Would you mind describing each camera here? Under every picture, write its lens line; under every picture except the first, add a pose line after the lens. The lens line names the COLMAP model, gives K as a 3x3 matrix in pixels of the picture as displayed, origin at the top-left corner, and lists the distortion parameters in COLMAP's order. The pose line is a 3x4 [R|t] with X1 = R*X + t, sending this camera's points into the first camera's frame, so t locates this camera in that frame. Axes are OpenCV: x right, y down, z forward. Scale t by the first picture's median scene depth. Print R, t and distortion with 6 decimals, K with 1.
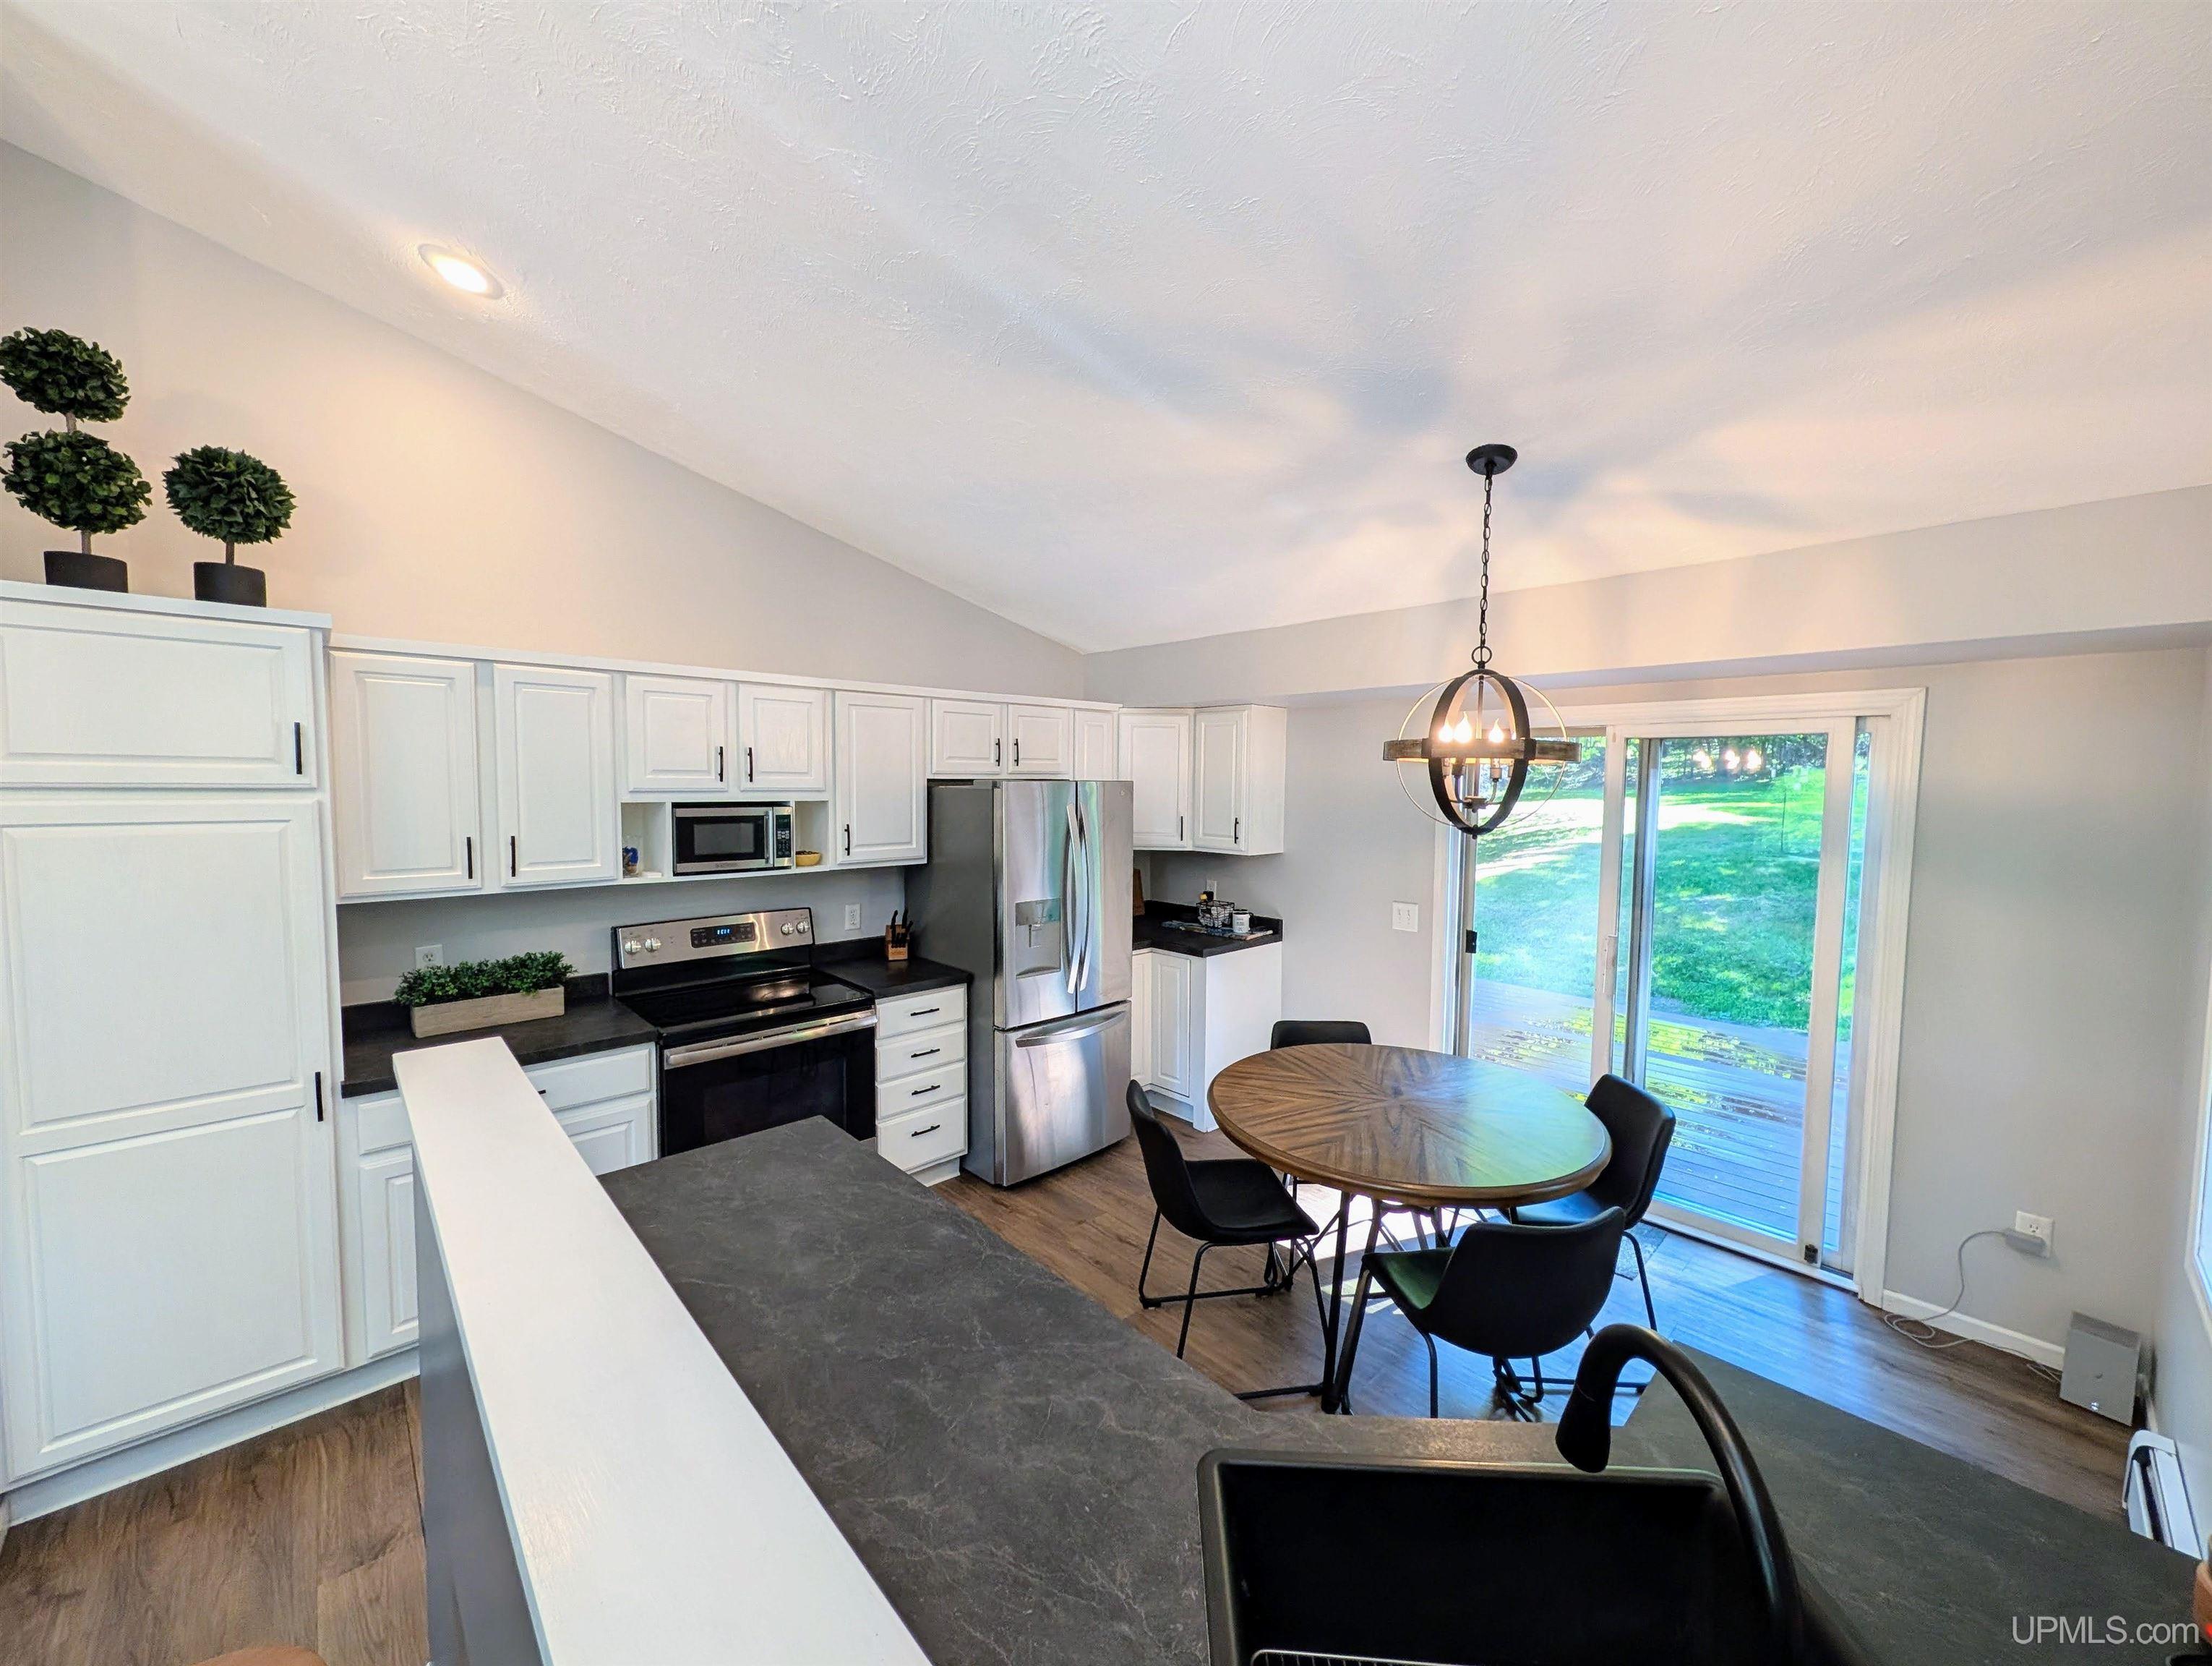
lens RADIAL K [[853.0, 0, 1110.7], [0, 853.0, 831.5], [0, 0, 1]] dist [0.001424, -0.000153]
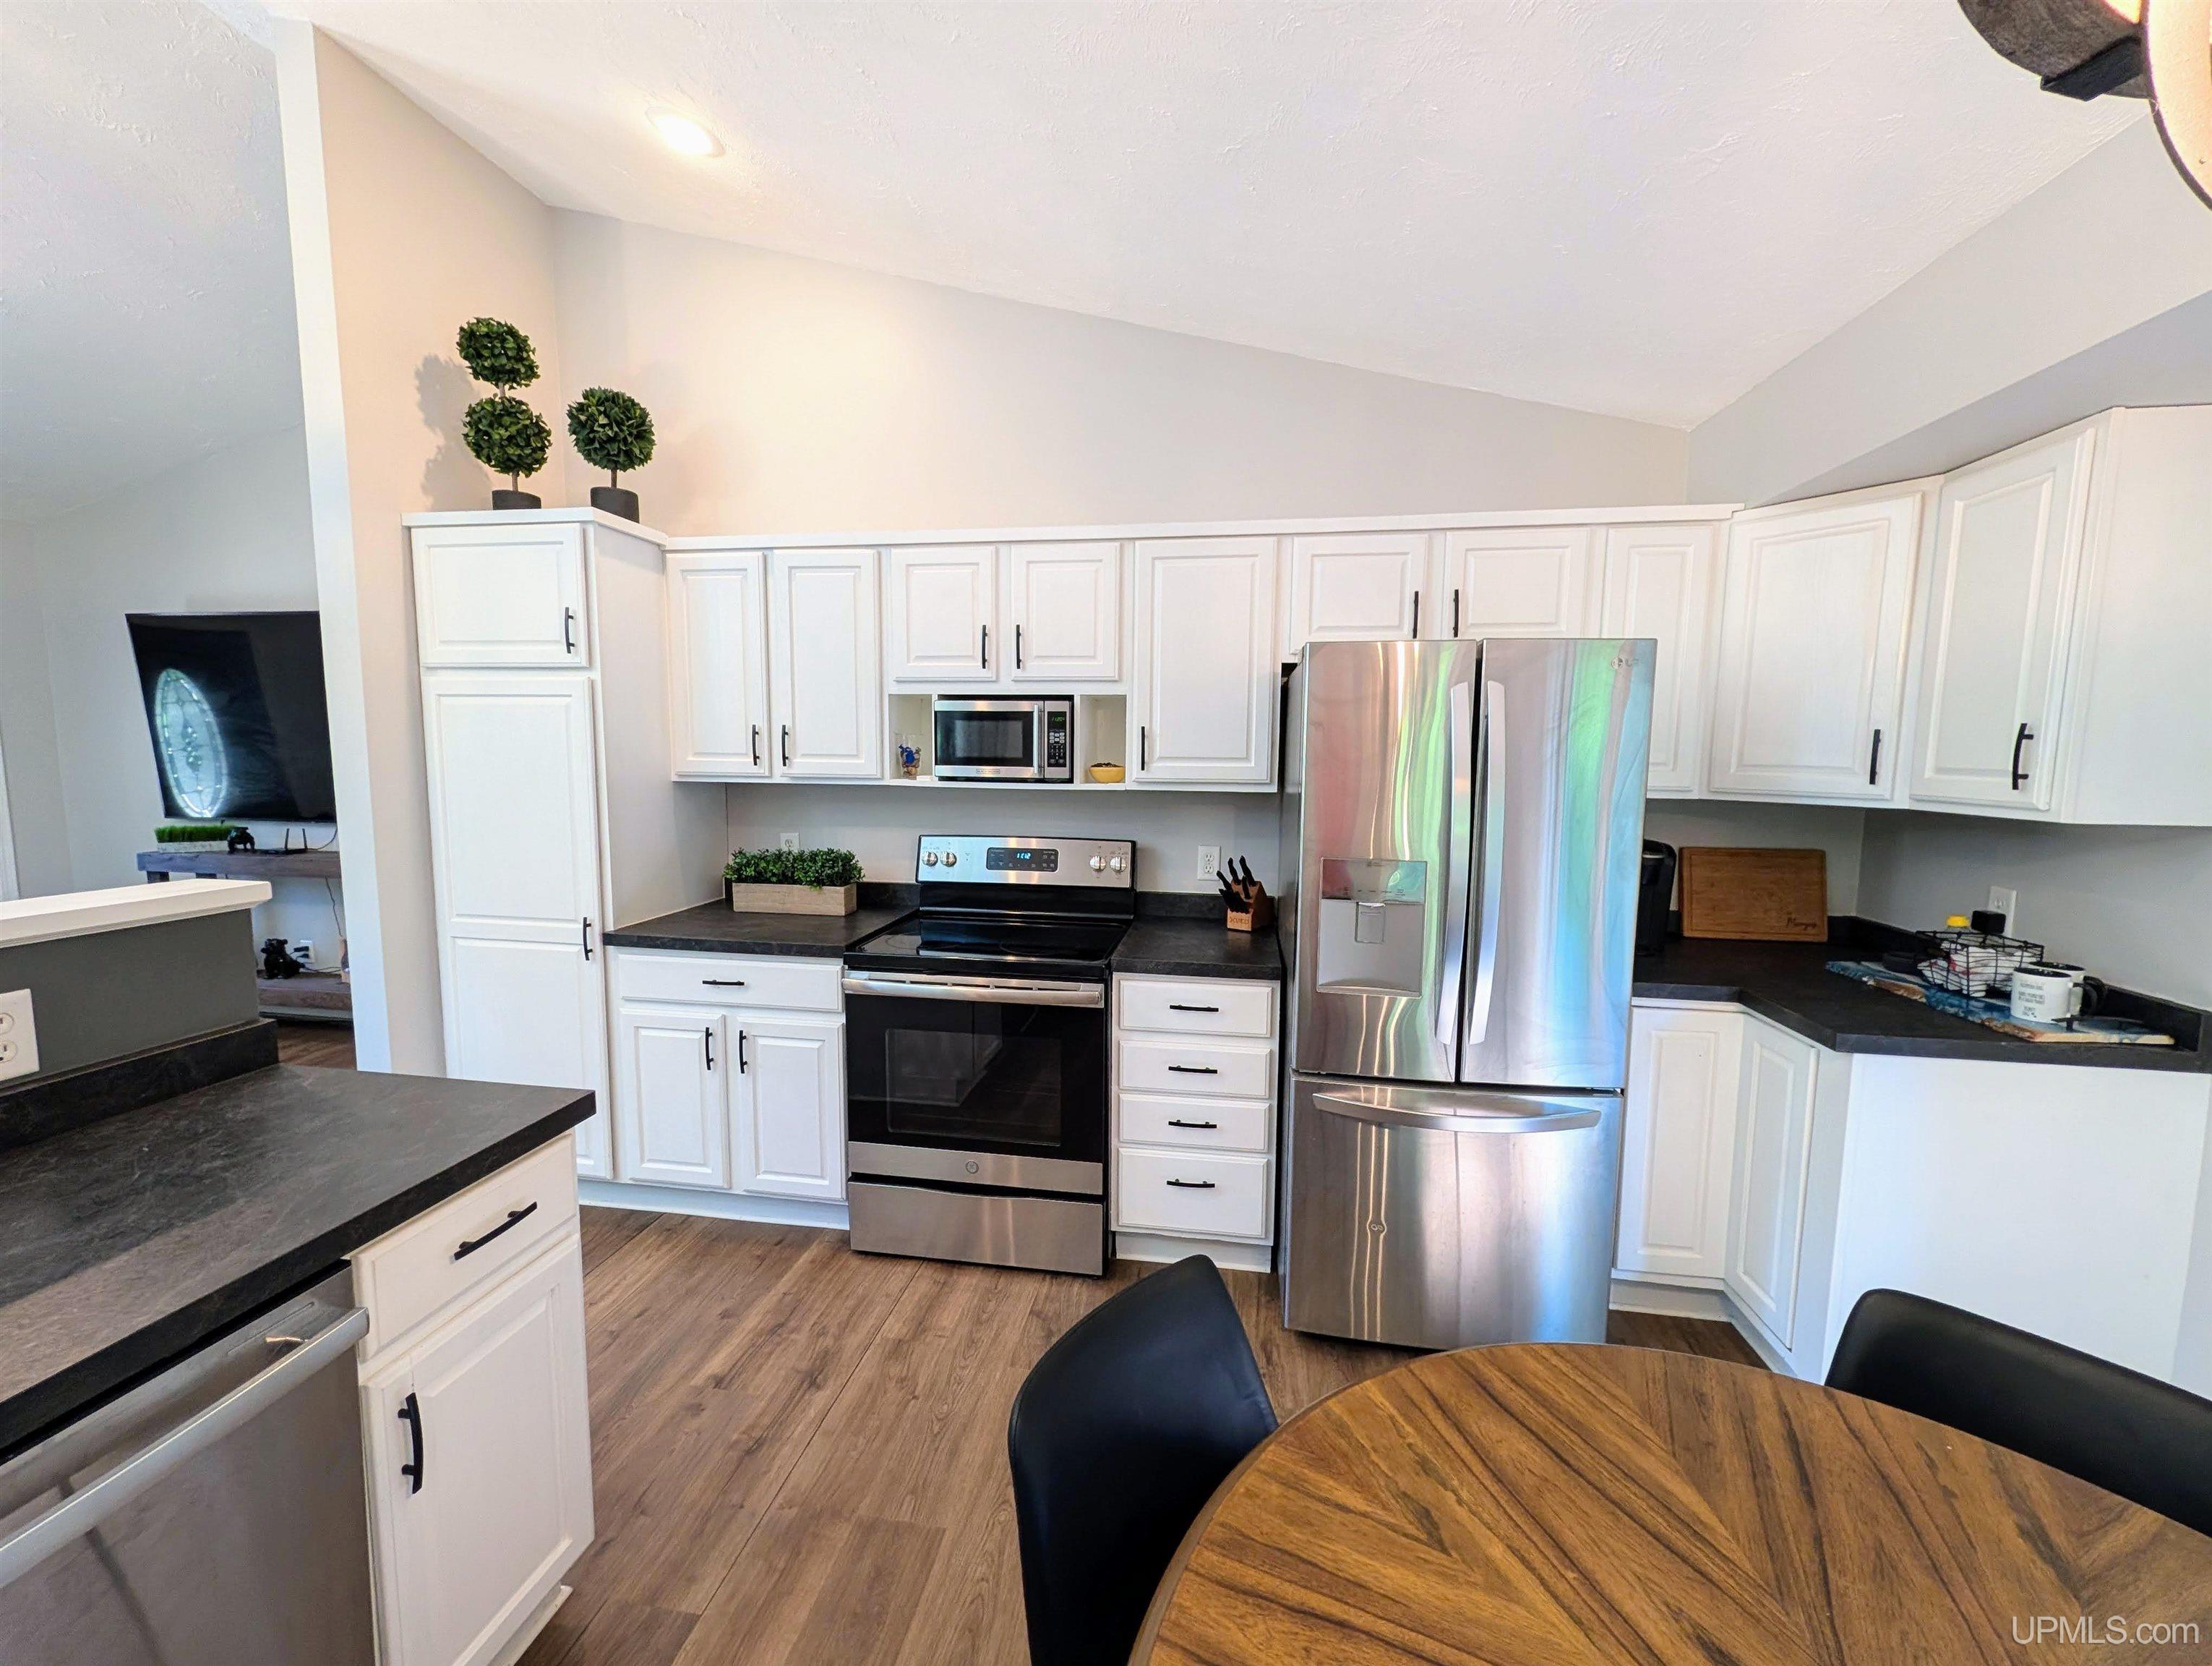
lens RADIAL K [[853.0, 0, 1110.7], [0, 853.0, 831.5], [0, 0, 1]] dist [0.001424, -0.000153]
pose [[0.616026, 0.075620, -0.784087, 0.264996], [-0.054240, 0.997091, 0.053549, 0.045961], [0.785856, 0.009542, 0.618336, 0.574342]]
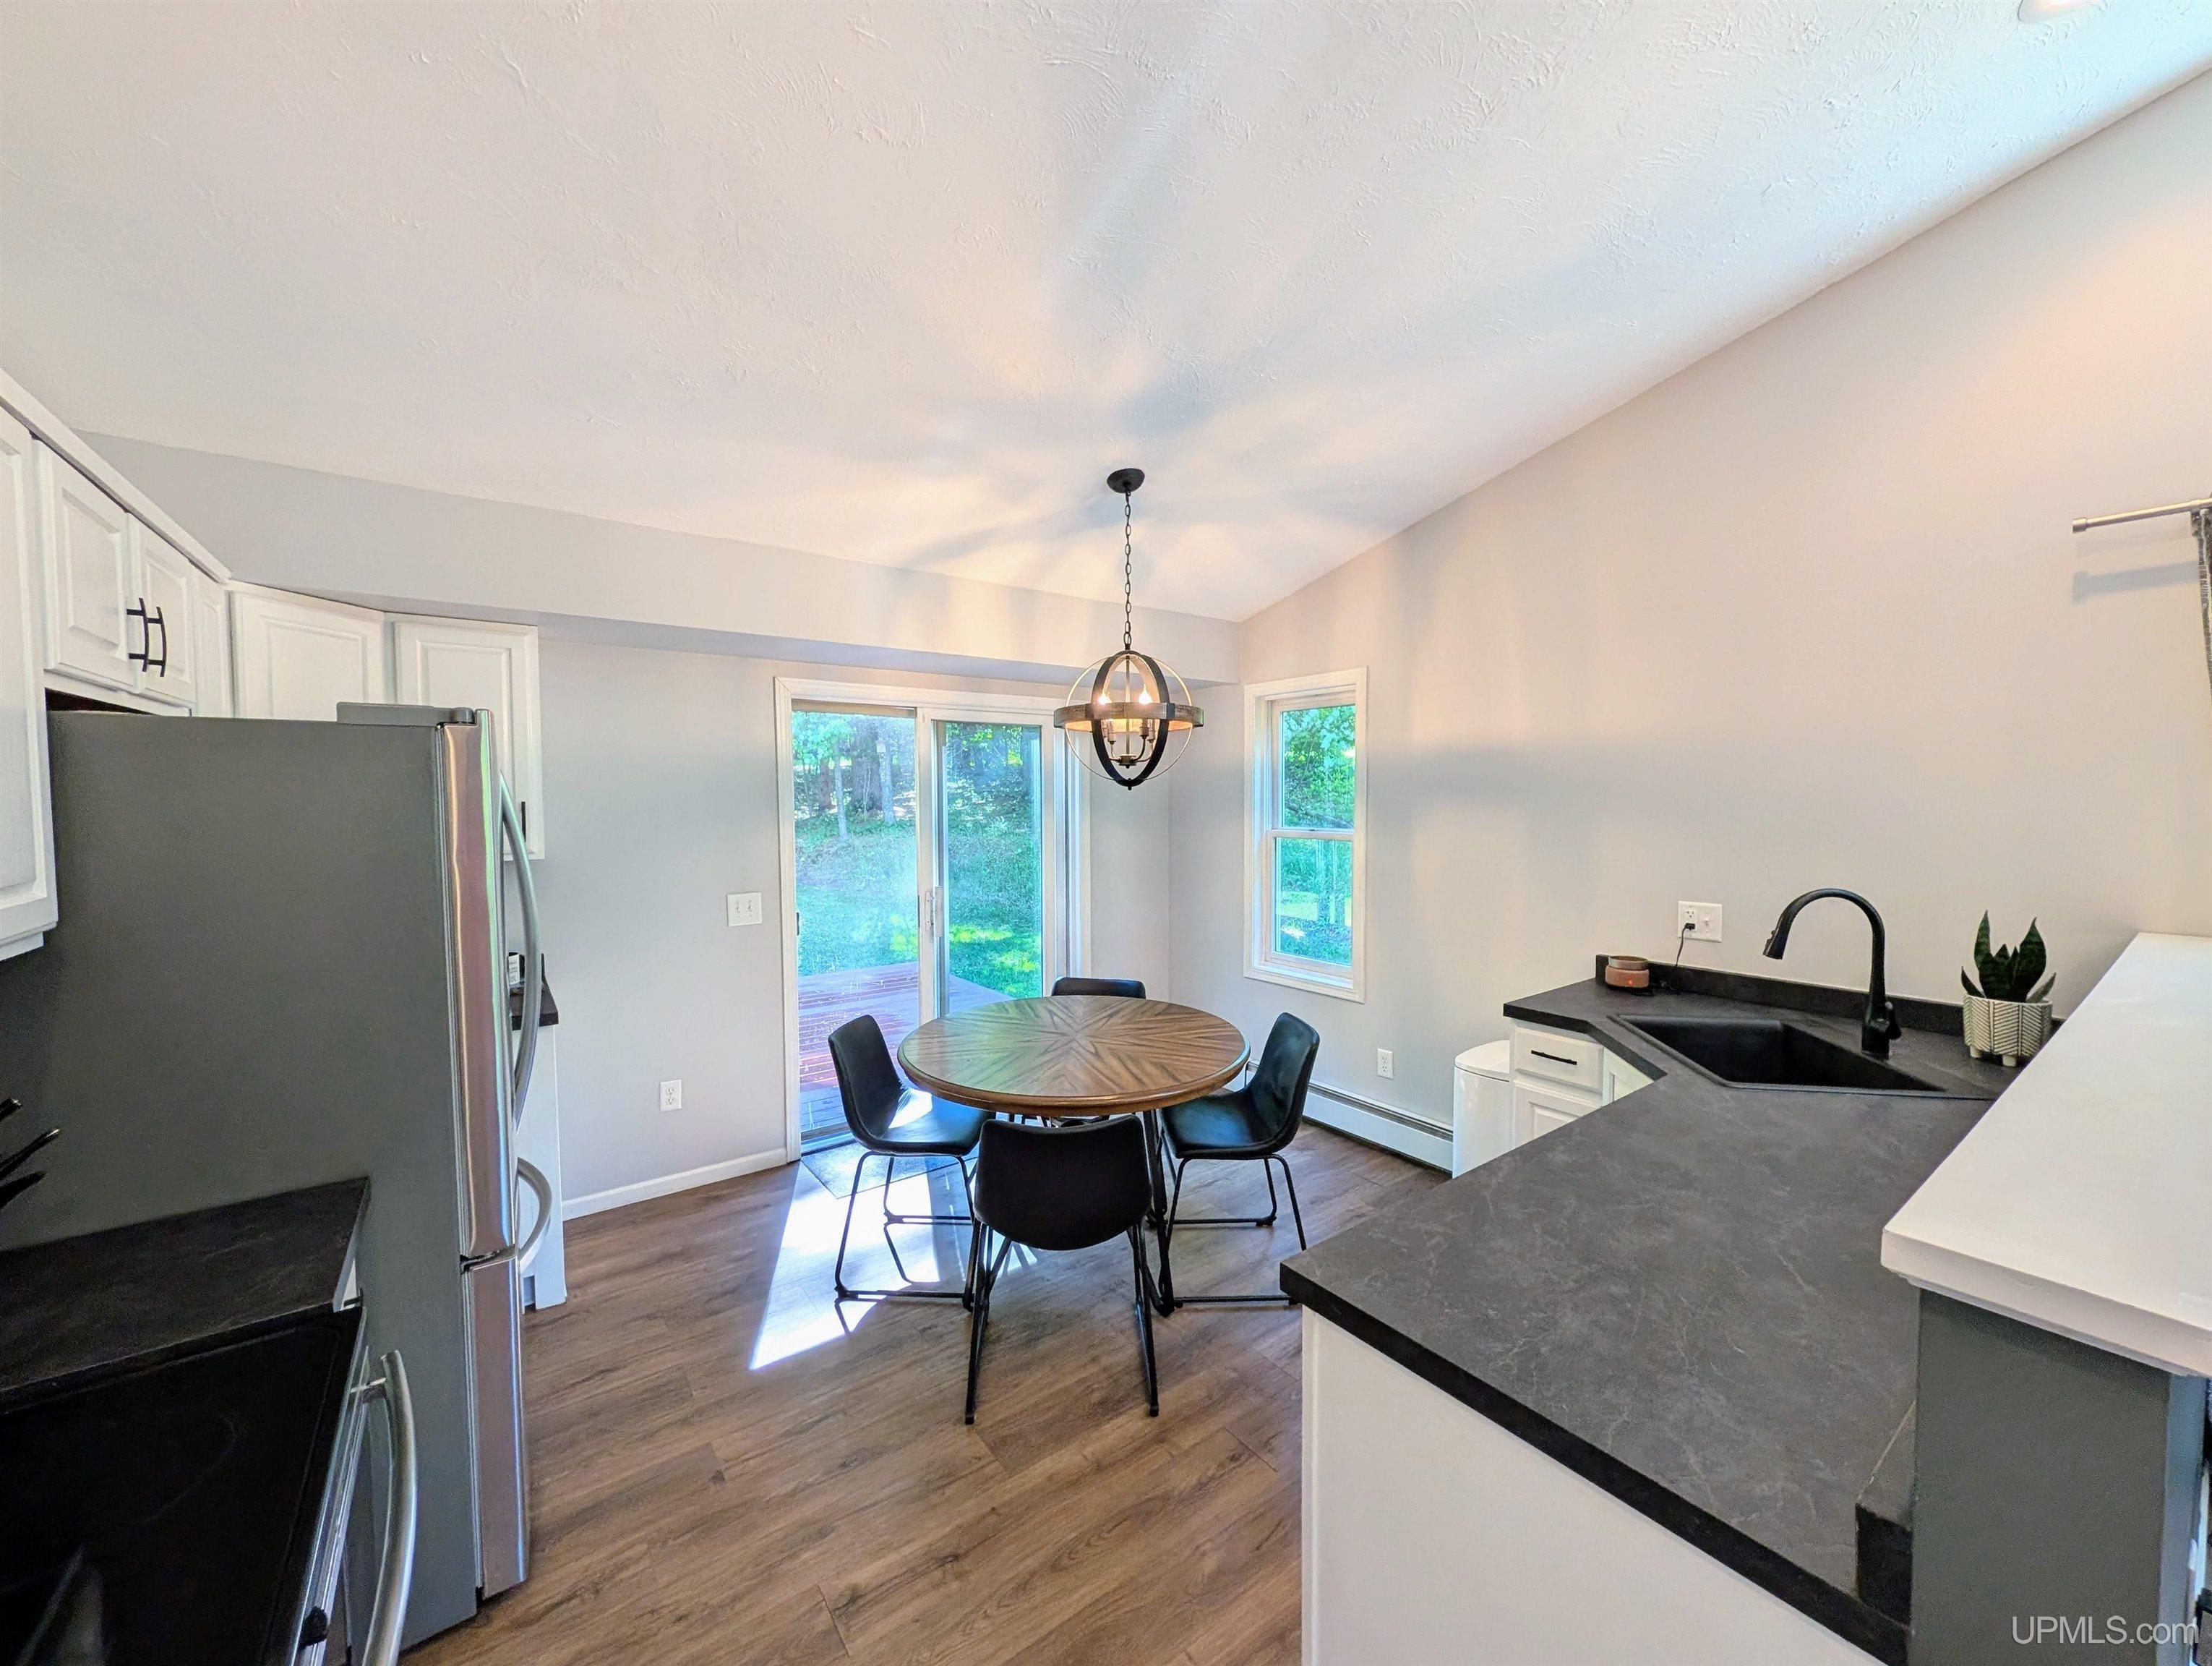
lens RADIAL K [[853.0, 0, 1110.7], [0, 853.0, 831.5], [0, 0, 1]] dist [0.001424, -0.000153]
pose [[0.112317, -0.058290, 0.991961, -0.575898], [0.064500, 0.996600, 0.051260, 0.002458], [-0.991577, 0.058224, 0.115695, 0.653555]]
